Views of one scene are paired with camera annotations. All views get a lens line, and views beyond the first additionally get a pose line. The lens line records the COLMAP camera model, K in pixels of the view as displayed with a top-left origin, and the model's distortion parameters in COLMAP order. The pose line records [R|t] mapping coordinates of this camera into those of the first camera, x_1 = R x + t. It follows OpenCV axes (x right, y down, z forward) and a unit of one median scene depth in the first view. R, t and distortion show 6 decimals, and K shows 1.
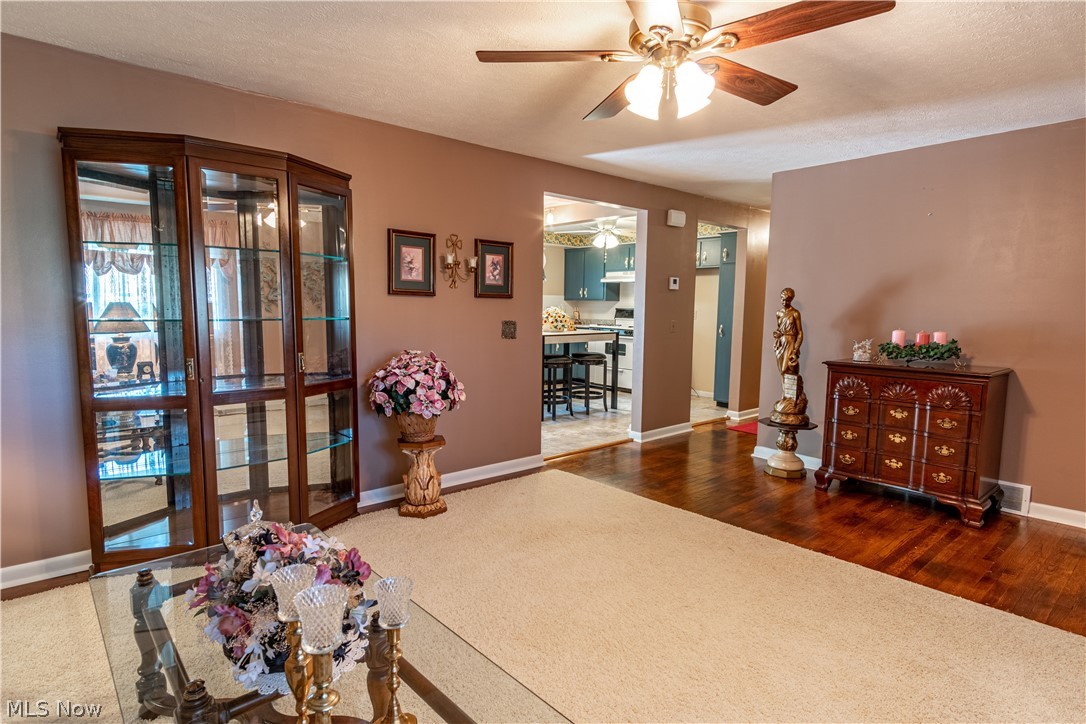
lens RADIAL K [[589.9, 0, 542.0], [0, 589.9, 367.7], [0, 0, 1]] dist [-0.004512, 0.000506]
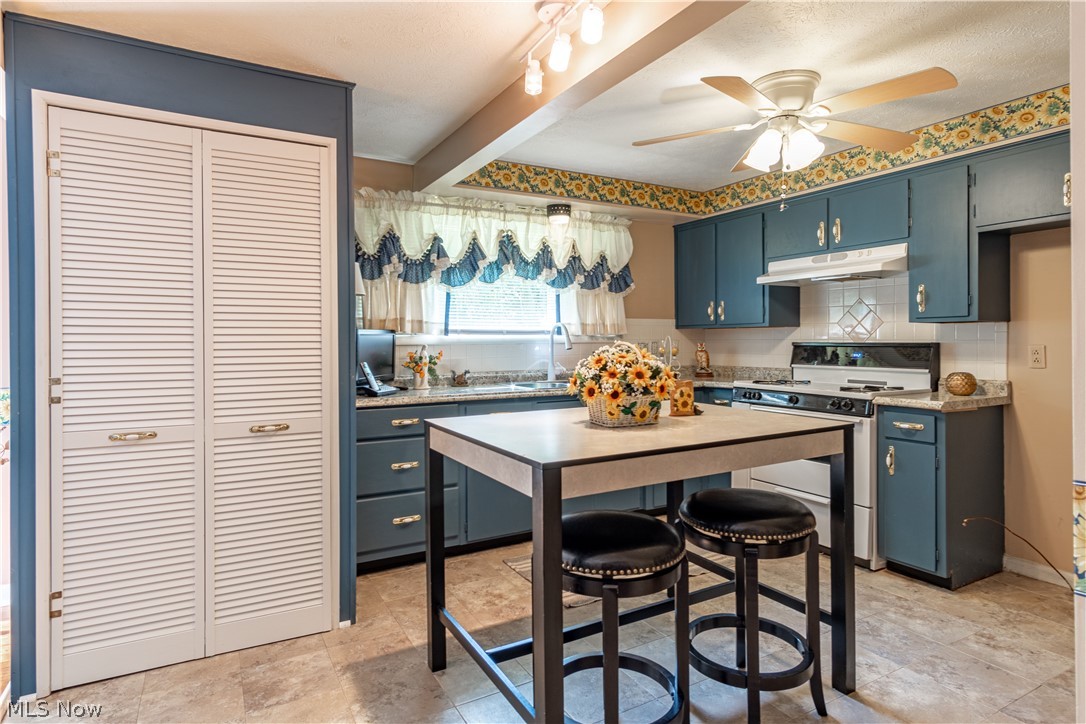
lens RADIAL K [[589.9, 0, 546.1], [0, 589.9, 340.9], [0, 0, 1]] dist [-0.004512, 0.000506]
pose [[0.979781, -0.018038, -0.199258, 0.032539], [-0.003779, 0.994081, -0.108572, -0.054863], [0.200037, 0.107130, 0.973914, 0.545696]]
